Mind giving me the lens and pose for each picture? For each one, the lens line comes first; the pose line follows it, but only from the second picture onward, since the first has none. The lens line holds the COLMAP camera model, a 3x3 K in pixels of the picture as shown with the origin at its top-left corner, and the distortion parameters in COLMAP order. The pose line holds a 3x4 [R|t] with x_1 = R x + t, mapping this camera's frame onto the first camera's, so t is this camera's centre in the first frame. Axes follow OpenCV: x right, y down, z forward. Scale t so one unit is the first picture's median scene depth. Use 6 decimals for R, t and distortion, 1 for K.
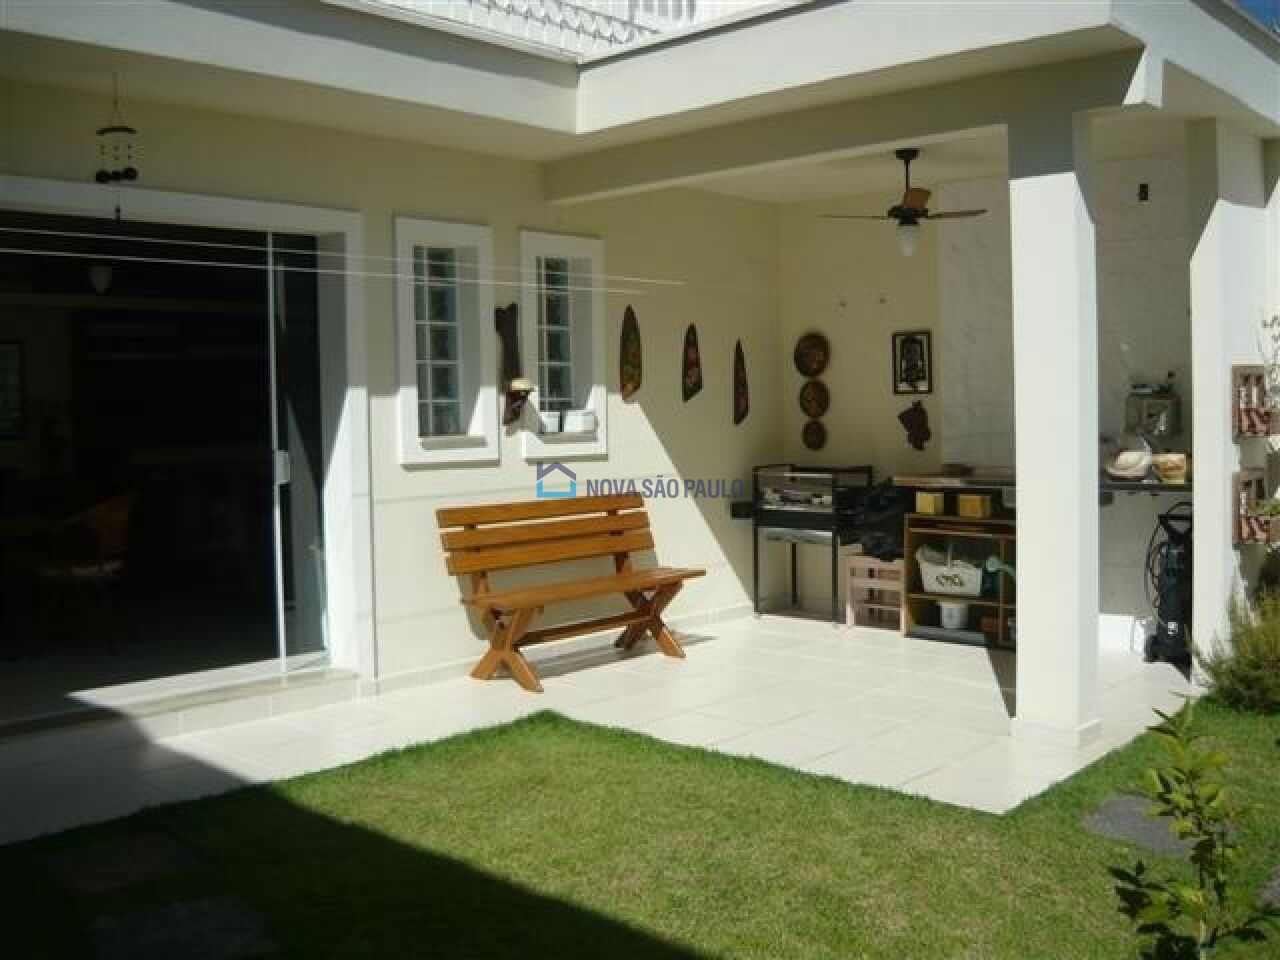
lens RADIAL K [[1280.3, 0, 639.5], [0, 1280.3, 453.0], [0, 0, 1]] dist [-0.143886, -0.001951]
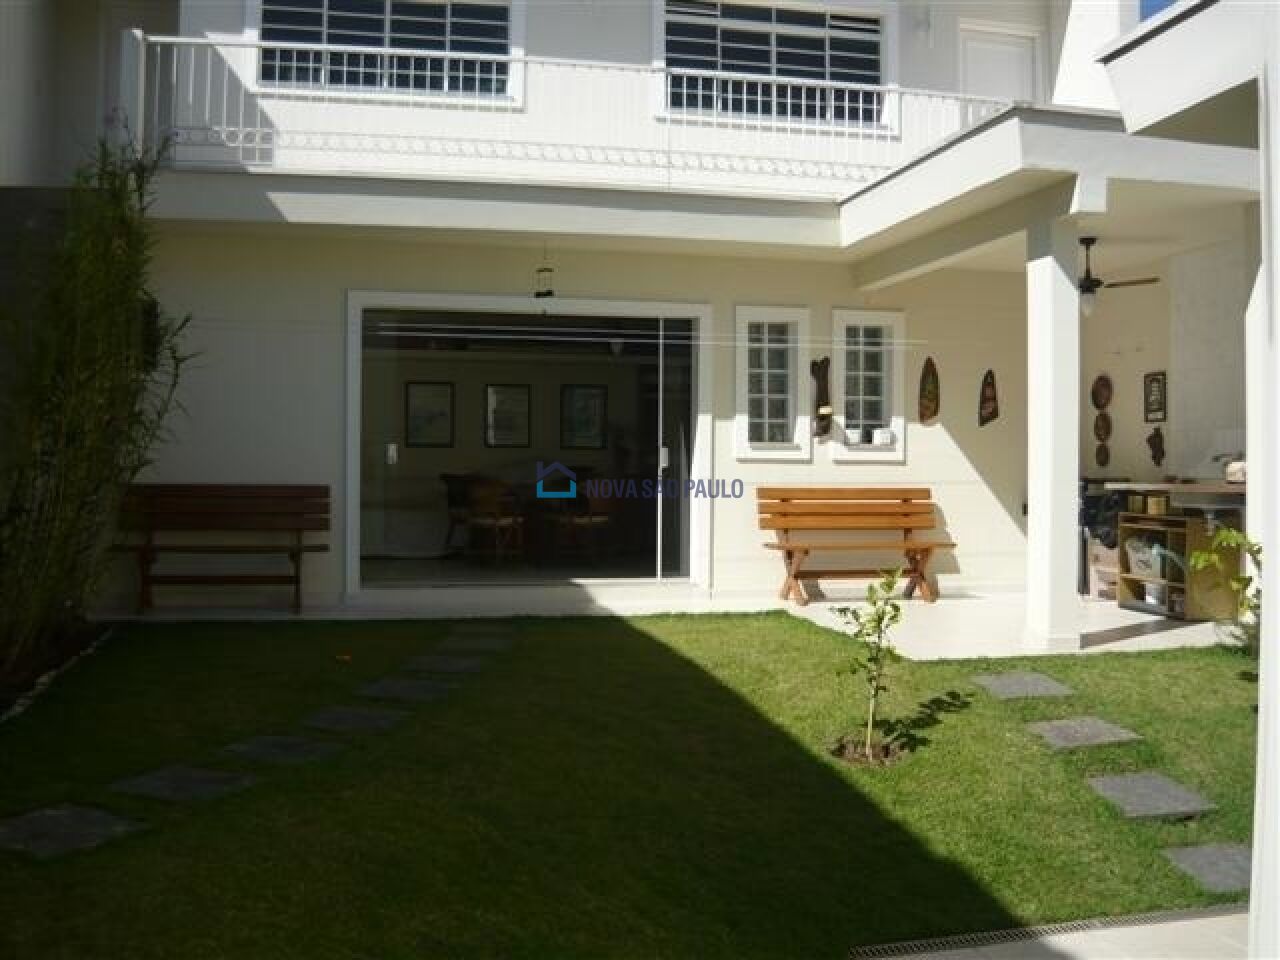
lens RADIAL K [[1240.5, 0, 640.0], [0, 1240.5, 480.0], [0, 0, 1]] dist [-0.136303, -0.005541]
pose [[0.824134, 0.029921, -0.565605, 0.557354], [-0.040993, 0.999136, -0.006875, 0.048148], [0.564910, 0.028852, 0.824648, -0.335844]]
